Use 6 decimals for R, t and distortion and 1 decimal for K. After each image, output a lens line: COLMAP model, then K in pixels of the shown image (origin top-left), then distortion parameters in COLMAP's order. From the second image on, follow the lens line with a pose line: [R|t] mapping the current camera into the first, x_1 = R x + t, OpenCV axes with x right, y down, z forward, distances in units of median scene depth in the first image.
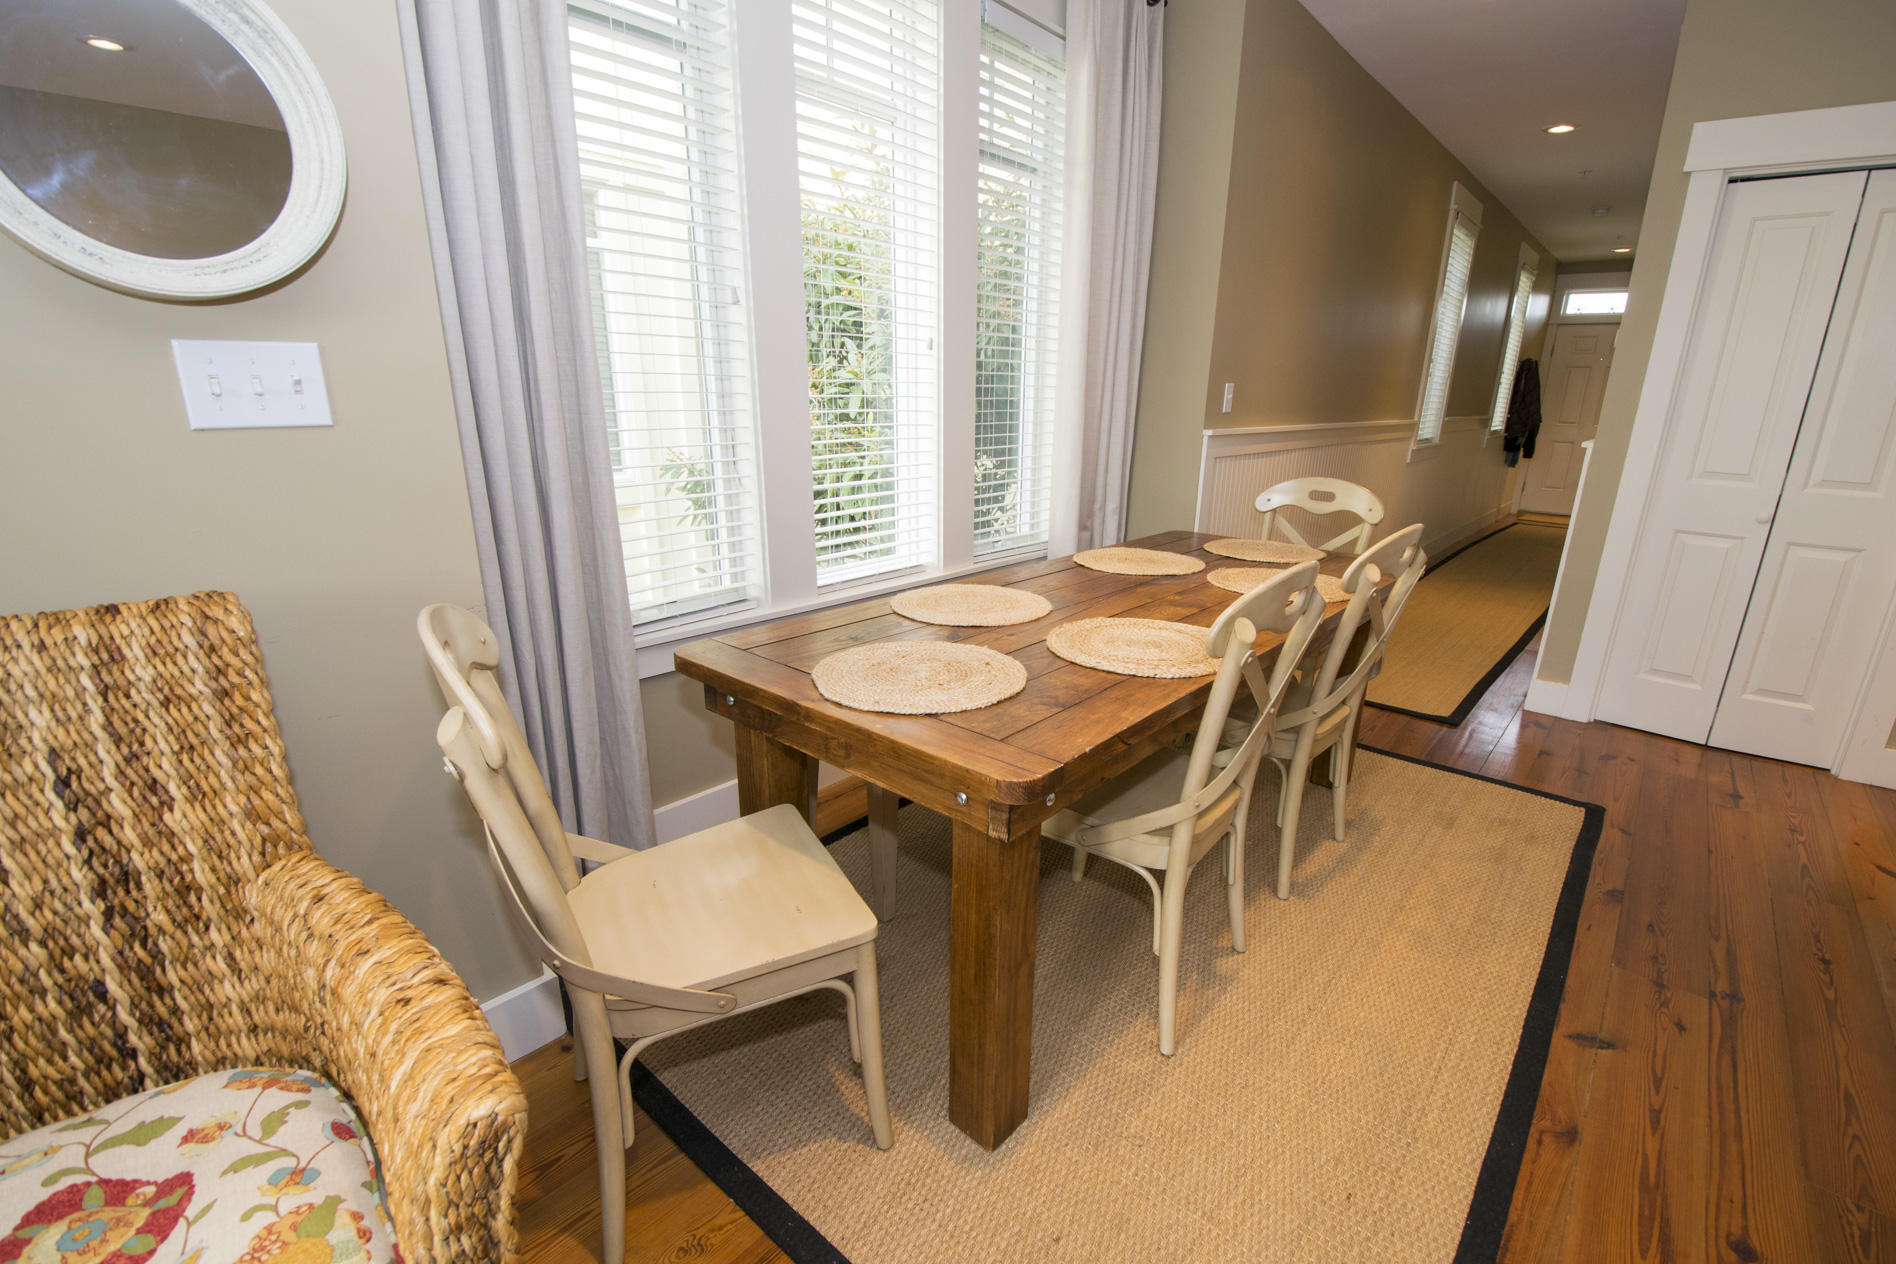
lens RADIAL K [[836.2, 0, 976.6], [0, 836.2, 650.4], [0, 0, 1]] dist [0.001468, -0.011695]
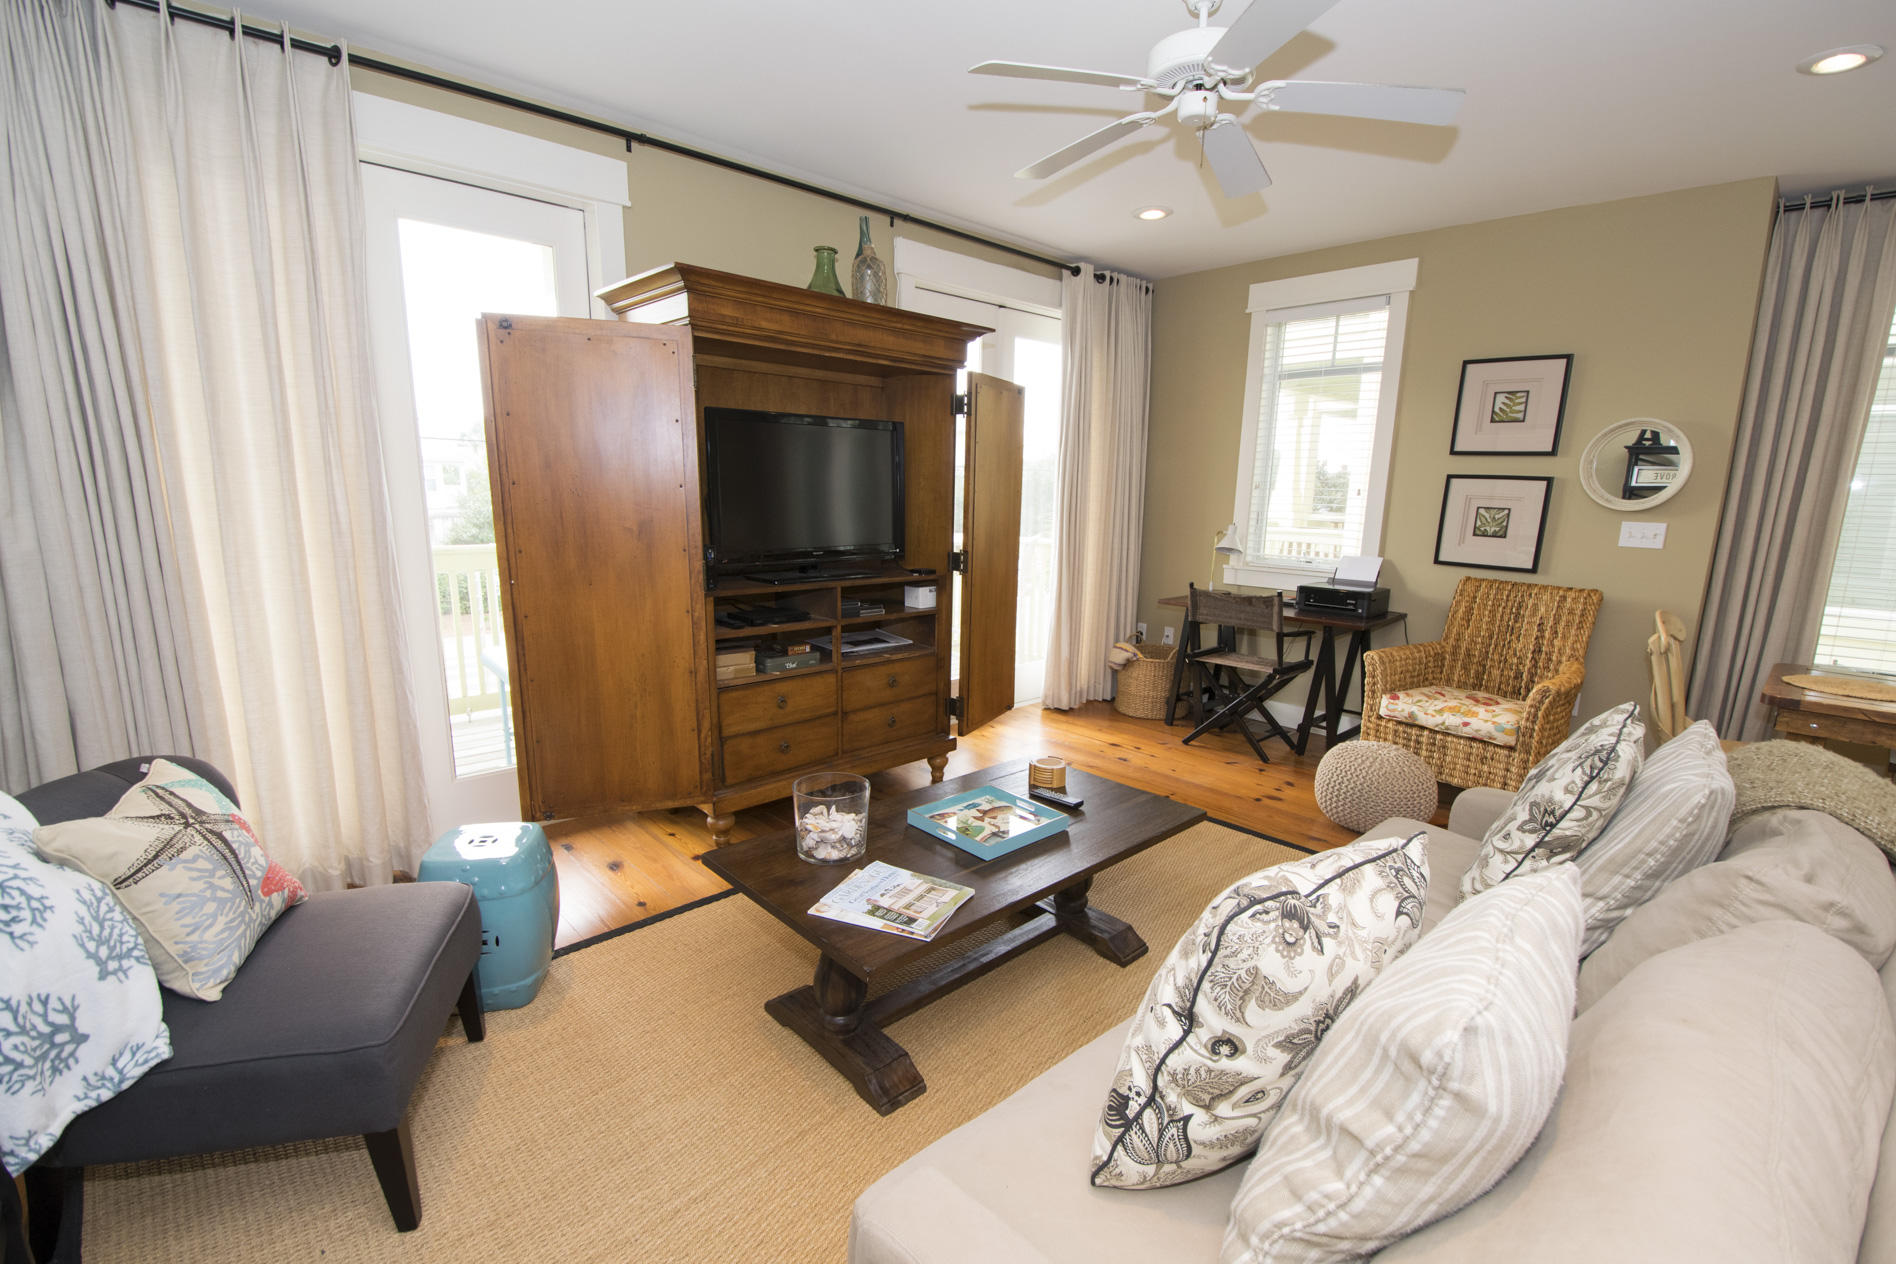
lens RADIAL K [[836.2, 0, 943.3], [0, 836.2, 636.0], [0, 0, 1]] dist [0.001468, -0.011695]
pose [[-0.115298, 0.171803, -0.978361, 3.135582], [-0.319133, 0.926308, 0.200271, 0.310999], [0.940670, 0.335318, -0.051974, -1.478668]]
